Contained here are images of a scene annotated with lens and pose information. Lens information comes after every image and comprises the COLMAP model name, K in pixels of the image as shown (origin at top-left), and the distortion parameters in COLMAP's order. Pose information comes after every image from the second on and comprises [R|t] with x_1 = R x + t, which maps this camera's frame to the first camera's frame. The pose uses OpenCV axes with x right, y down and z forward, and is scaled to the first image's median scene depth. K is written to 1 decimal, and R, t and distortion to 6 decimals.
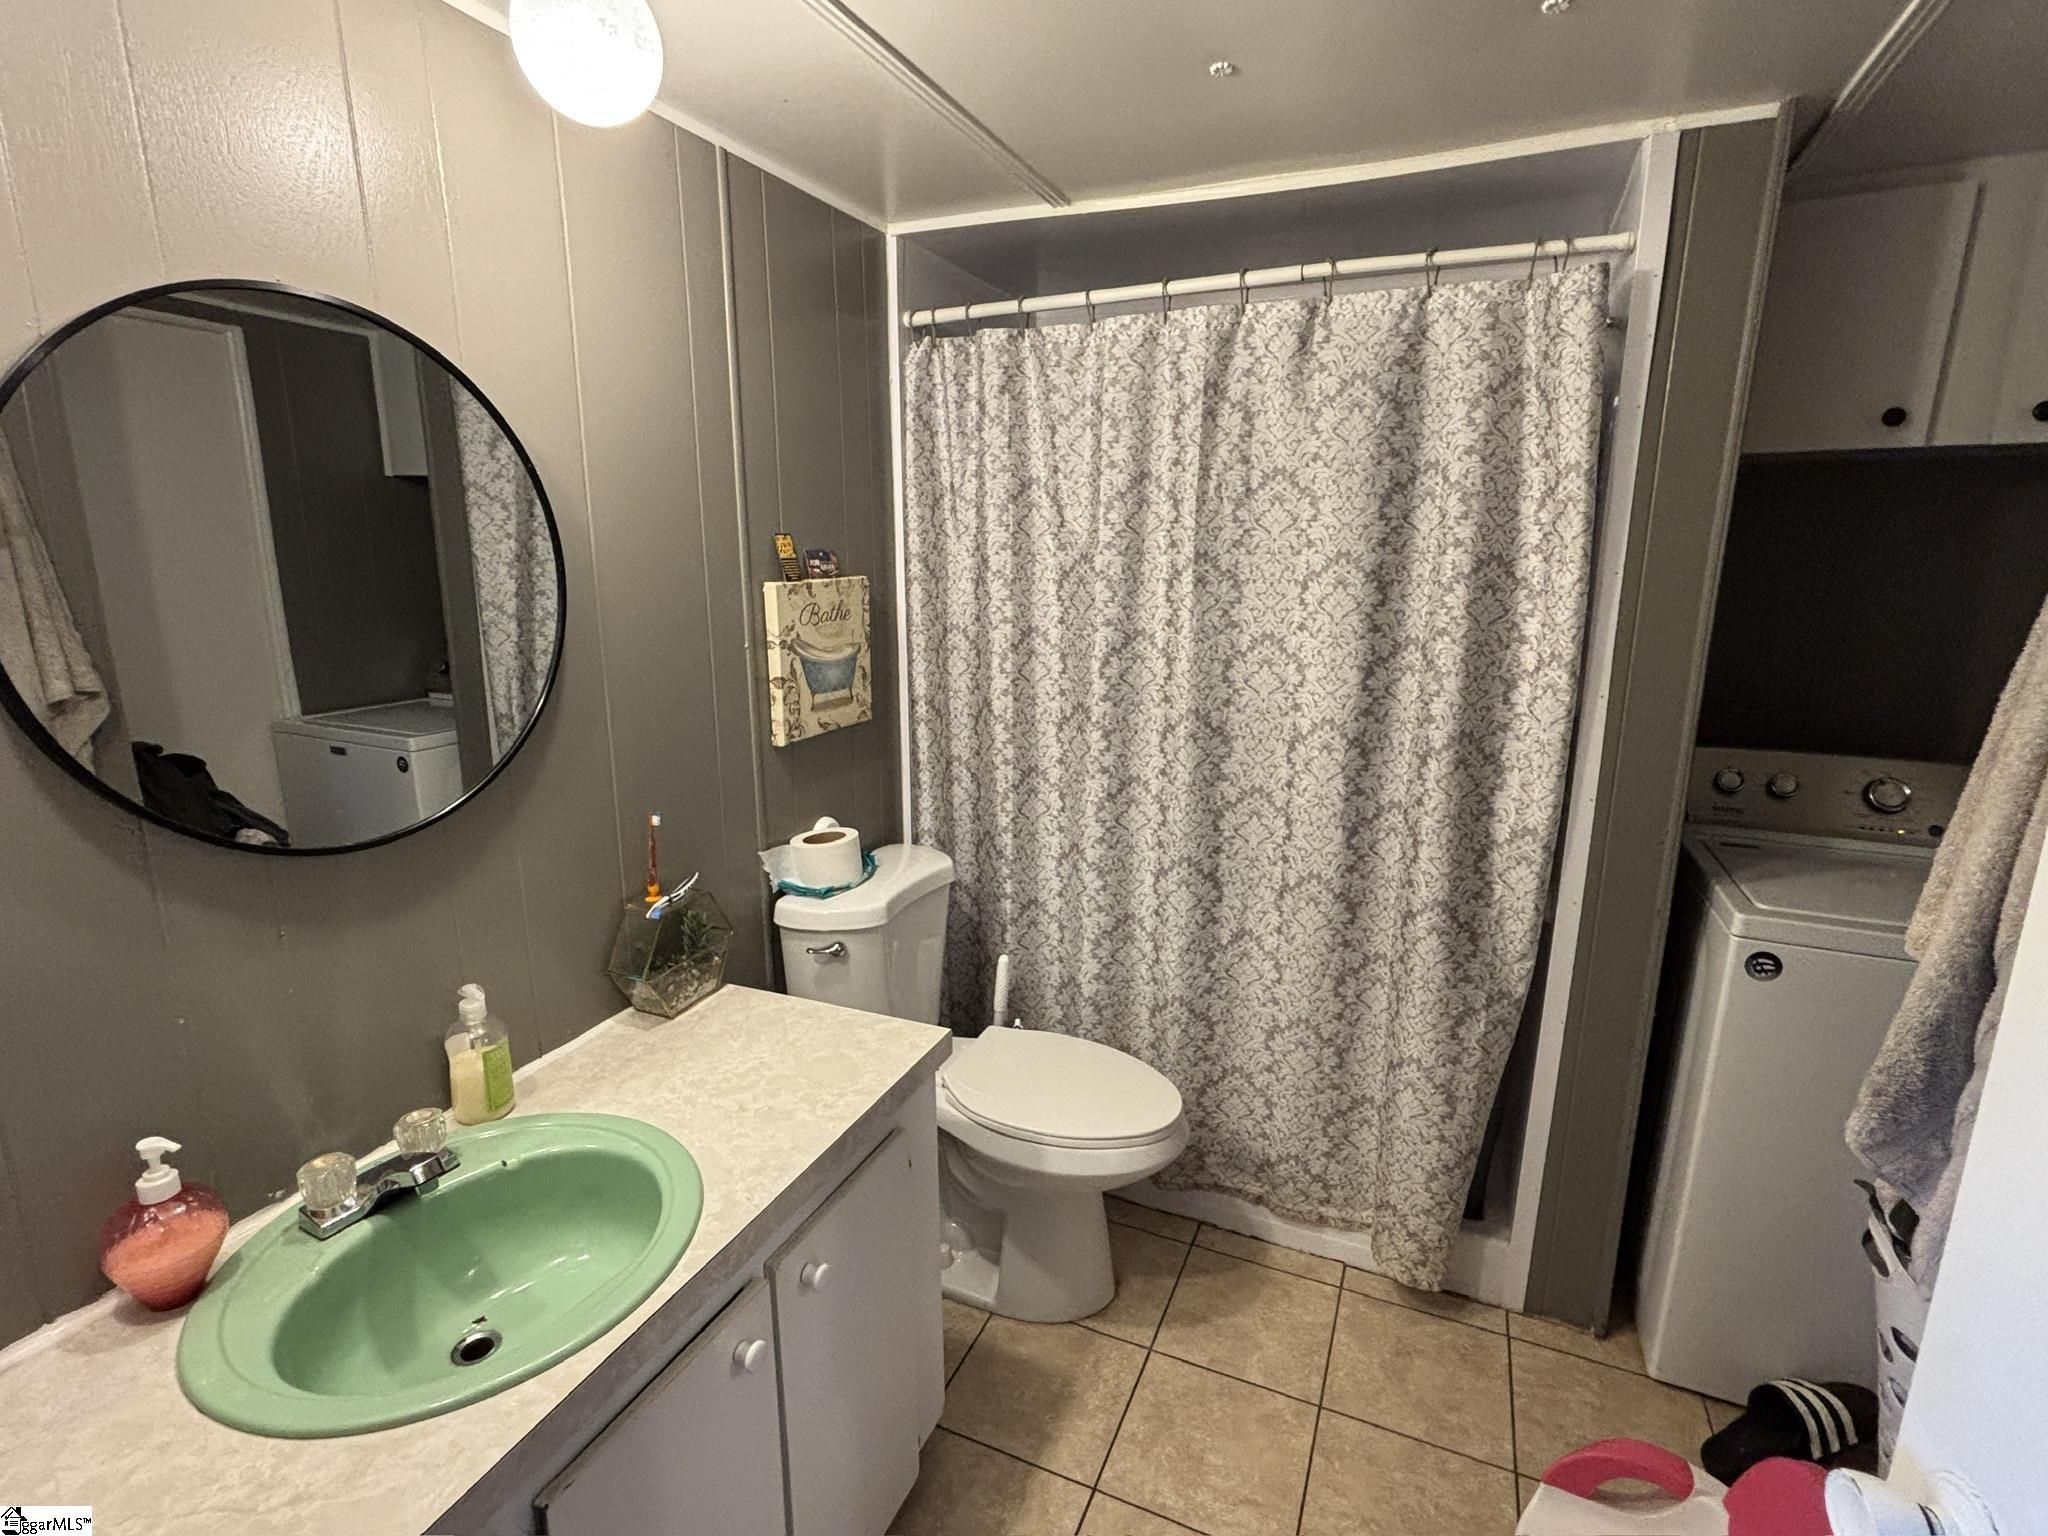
lens RADIAL K [[980.4, 0, 1020.7], [0, 980.4, 763.9], [0, 0, 1]] dist [-0.000091, 0.000933]
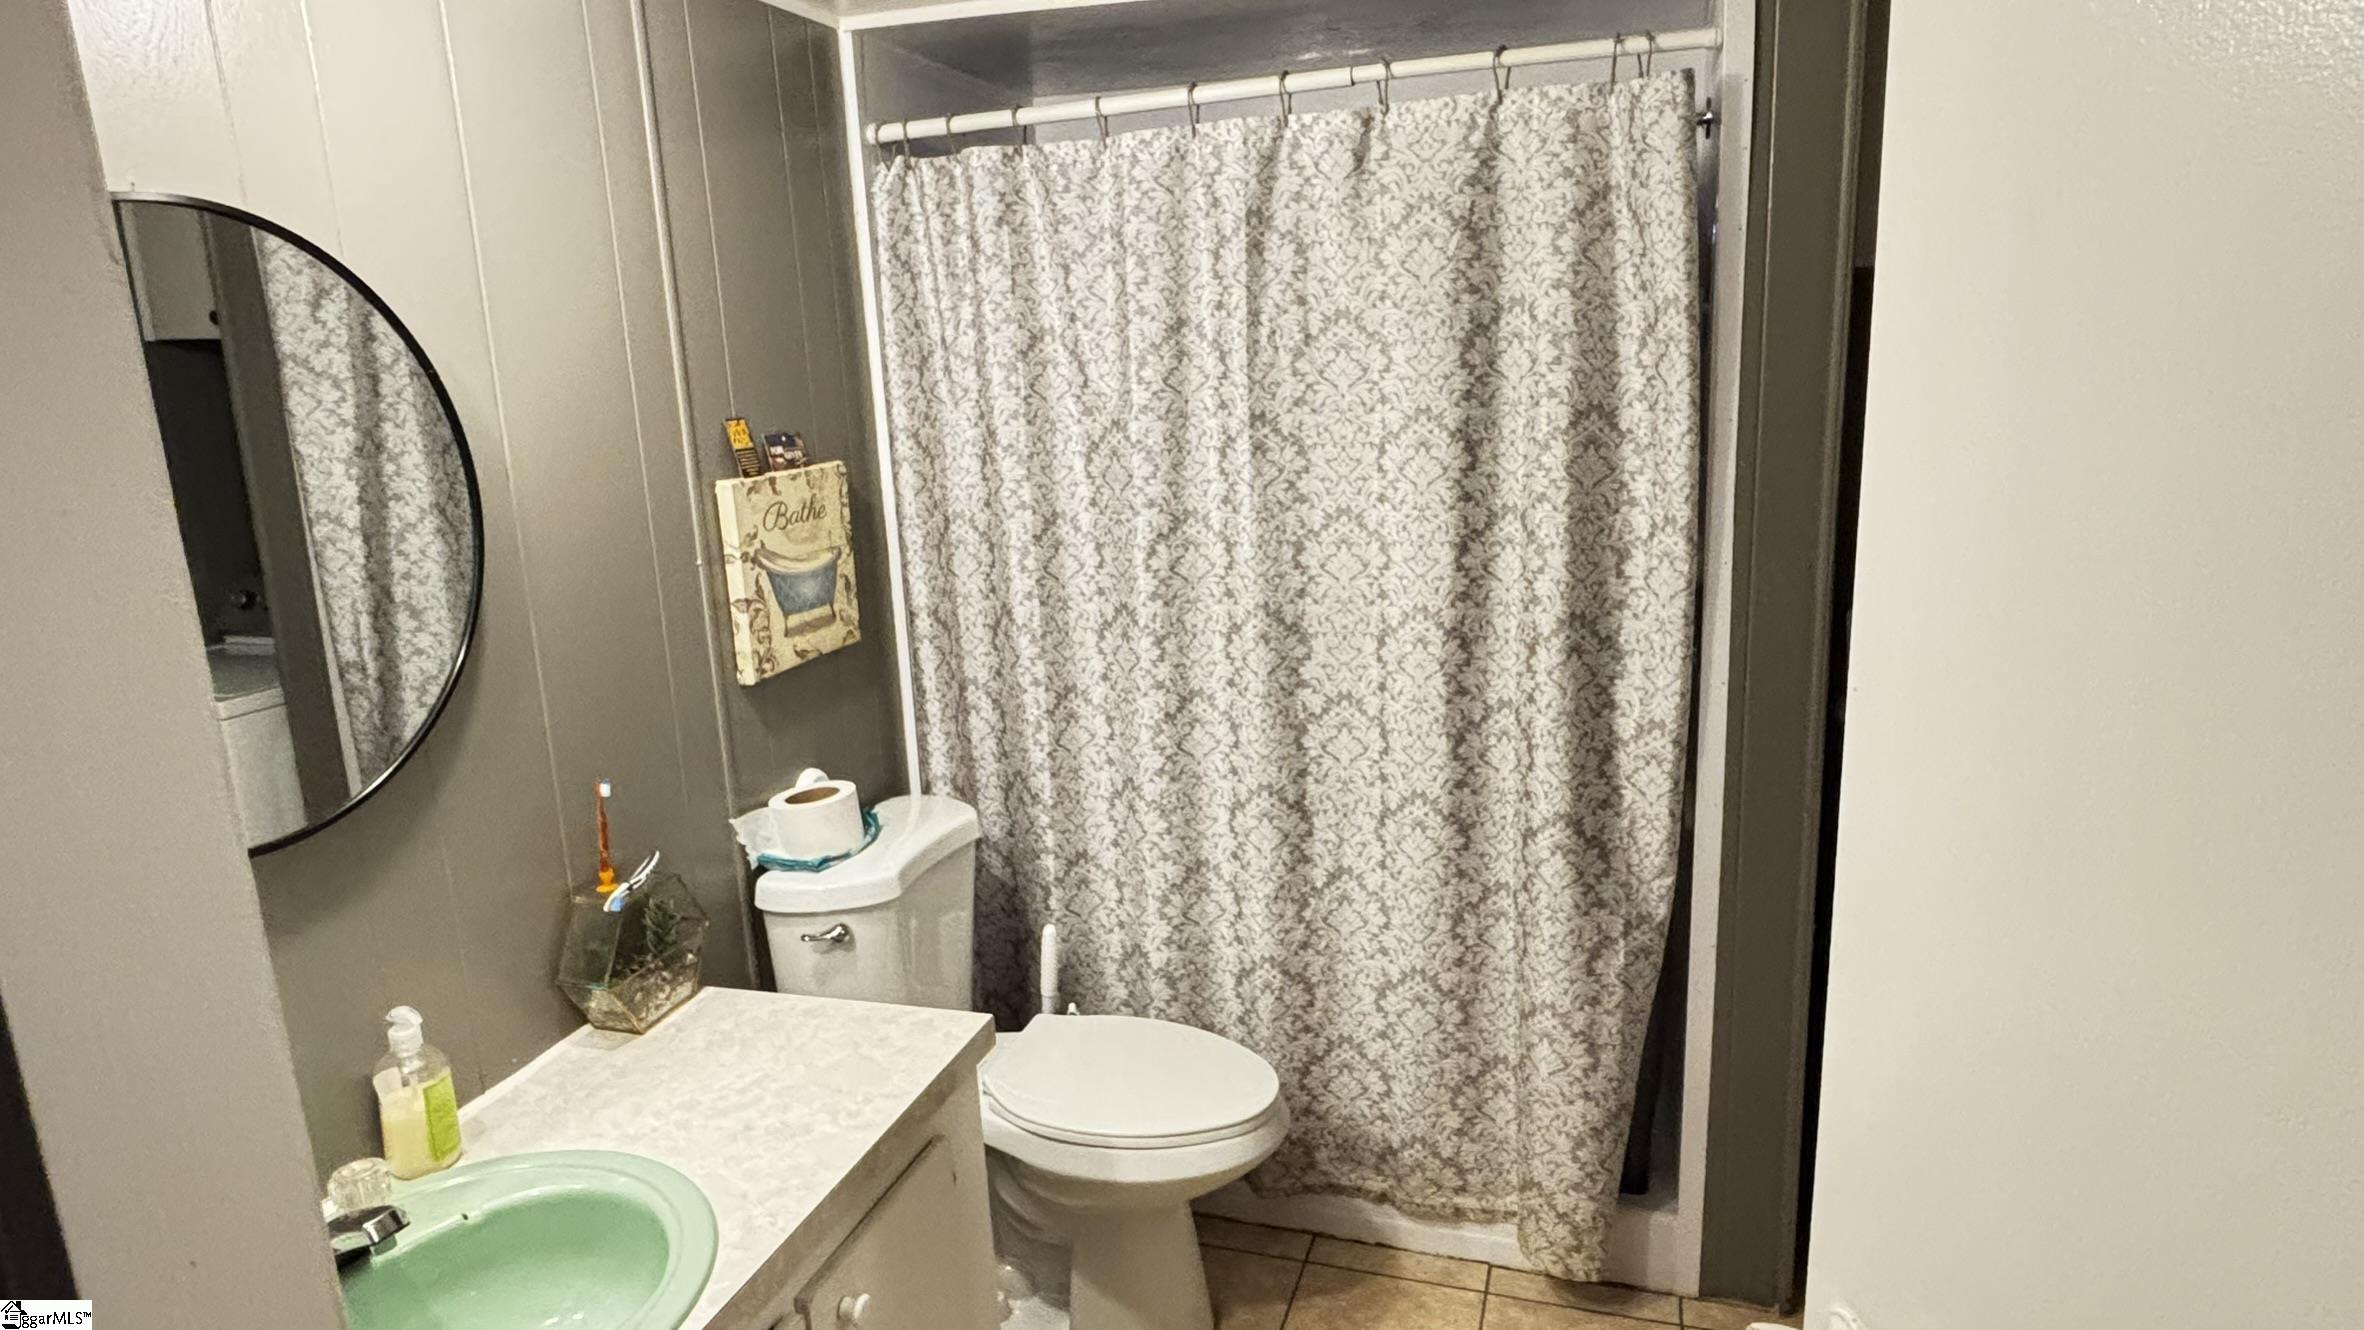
lens RADIAL K [[1358.3, 0, 1180.9], [0, 1358.3, 663.2], [0, 0, 1]] dist [0.012056, -0.017467]
pose [[0.993233, -0.067274, 0.094670, -0.001063], [0.067456, 0.997721, 0.001274, -0.012756], [-0.094540, 0.005120, 0.995508, -0.127587]]
